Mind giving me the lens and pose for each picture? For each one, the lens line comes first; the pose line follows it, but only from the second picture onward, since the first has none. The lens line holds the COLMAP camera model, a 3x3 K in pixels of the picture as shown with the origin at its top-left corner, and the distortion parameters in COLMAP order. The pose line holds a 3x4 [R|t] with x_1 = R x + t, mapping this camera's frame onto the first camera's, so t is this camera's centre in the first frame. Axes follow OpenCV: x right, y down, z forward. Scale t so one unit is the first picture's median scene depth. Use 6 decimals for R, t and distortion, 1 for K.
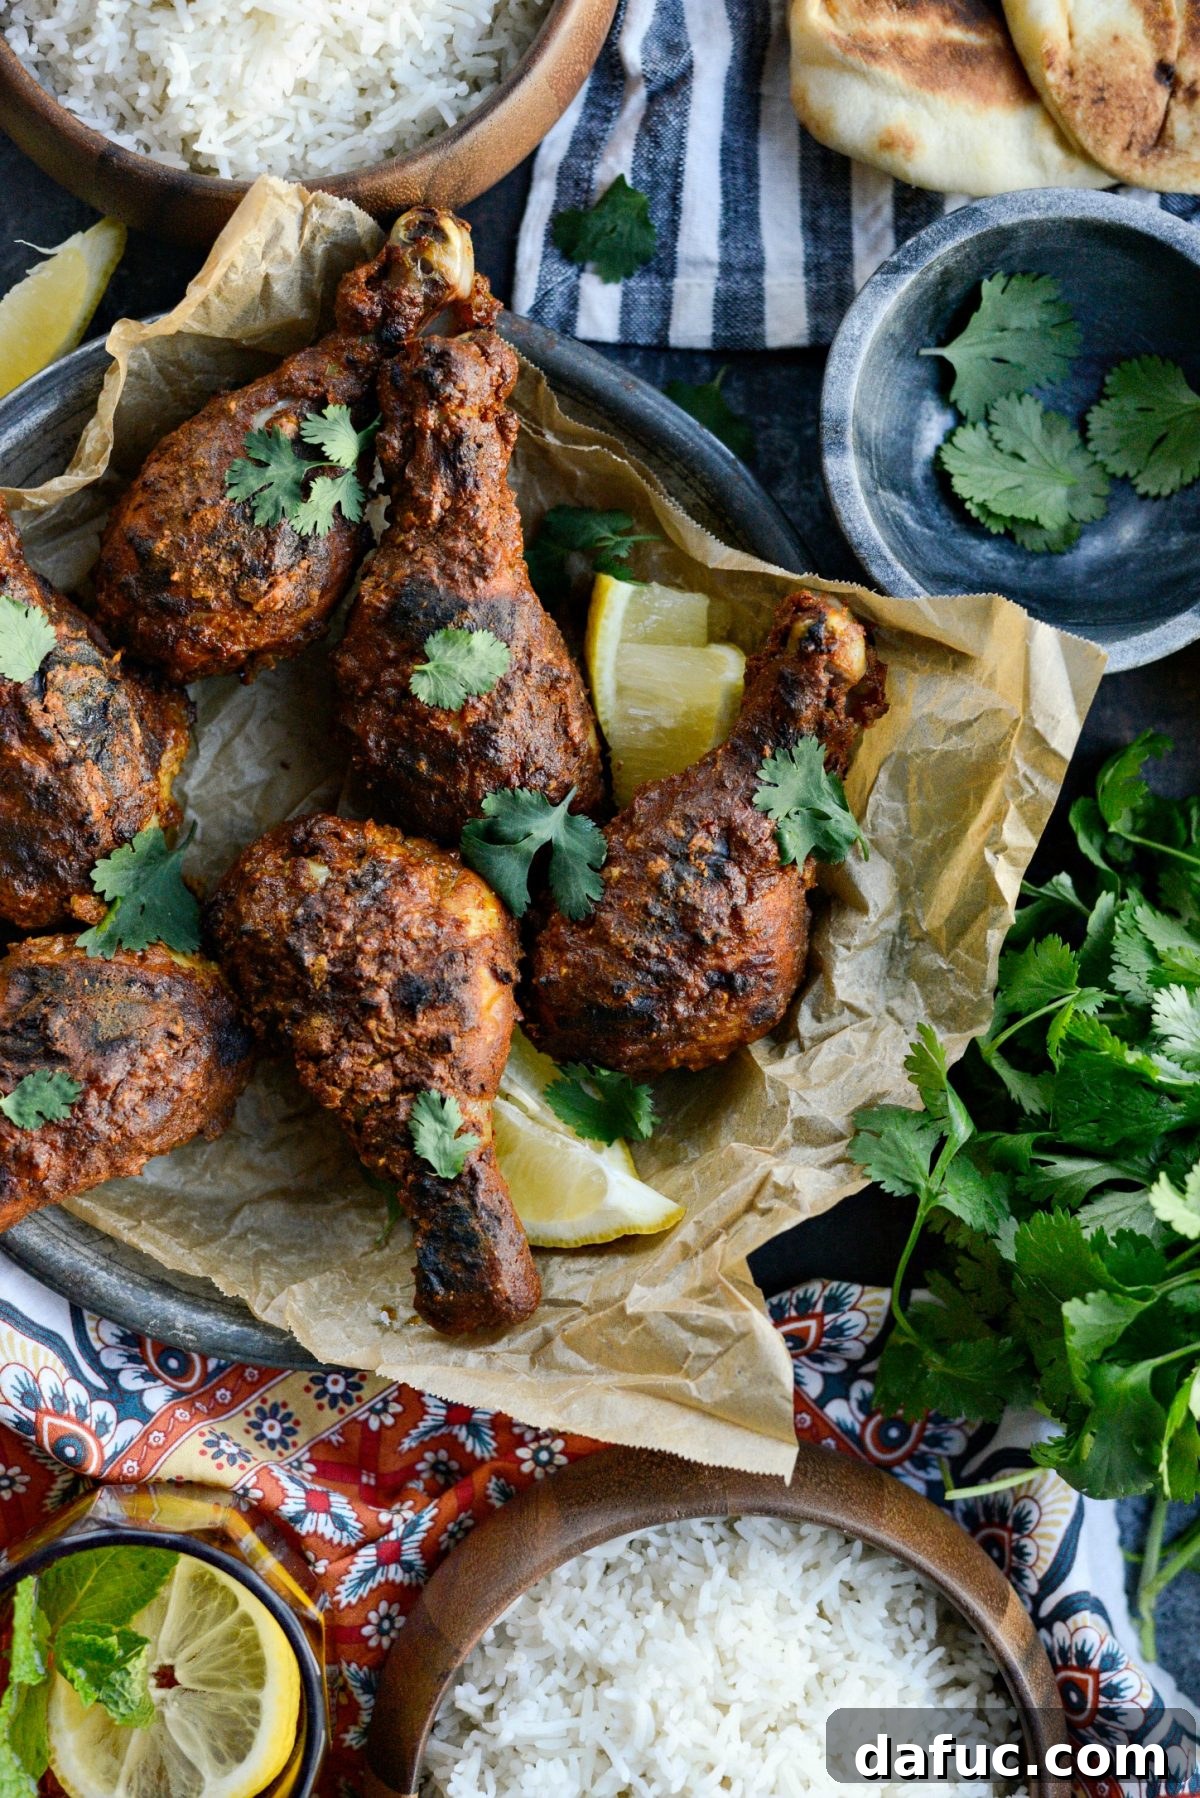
lens RADIAL K [[2700.3, 0, 602.0], [0, 2700.3, 882.9], [0, 0, 1]] dist [-0.137637, 0.000000]
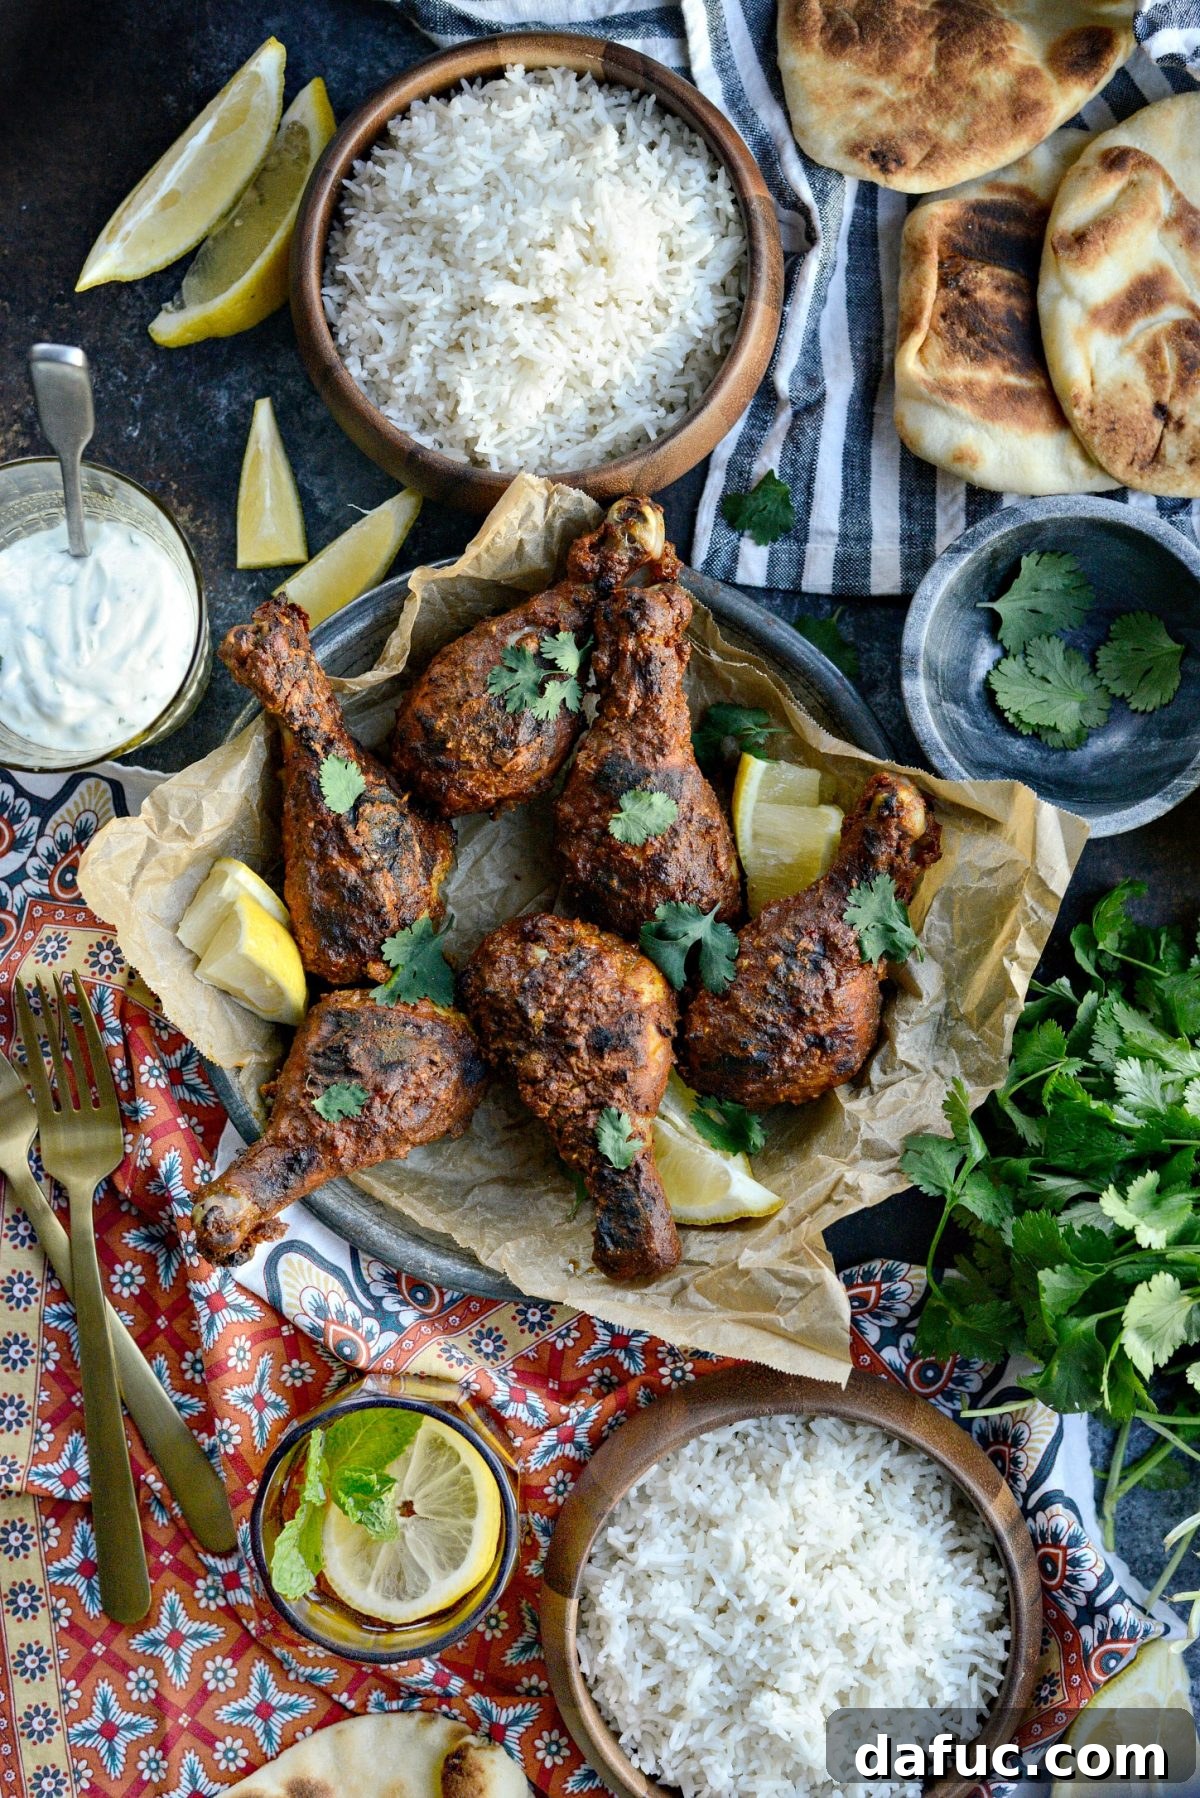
lens RADIAL K [[2700.3, 0, 597.7], [0, 2700.3, 896.0], [0, 0, 1]] dist [-0.137637, 0.000000]
pose [[0.996725, 0.041368, -0.069485, 0.024728], [-0.043539, 0.998600, -0.030026, 0.007119], [0.068146, 0.032953, 0.997131, -0.436249]]
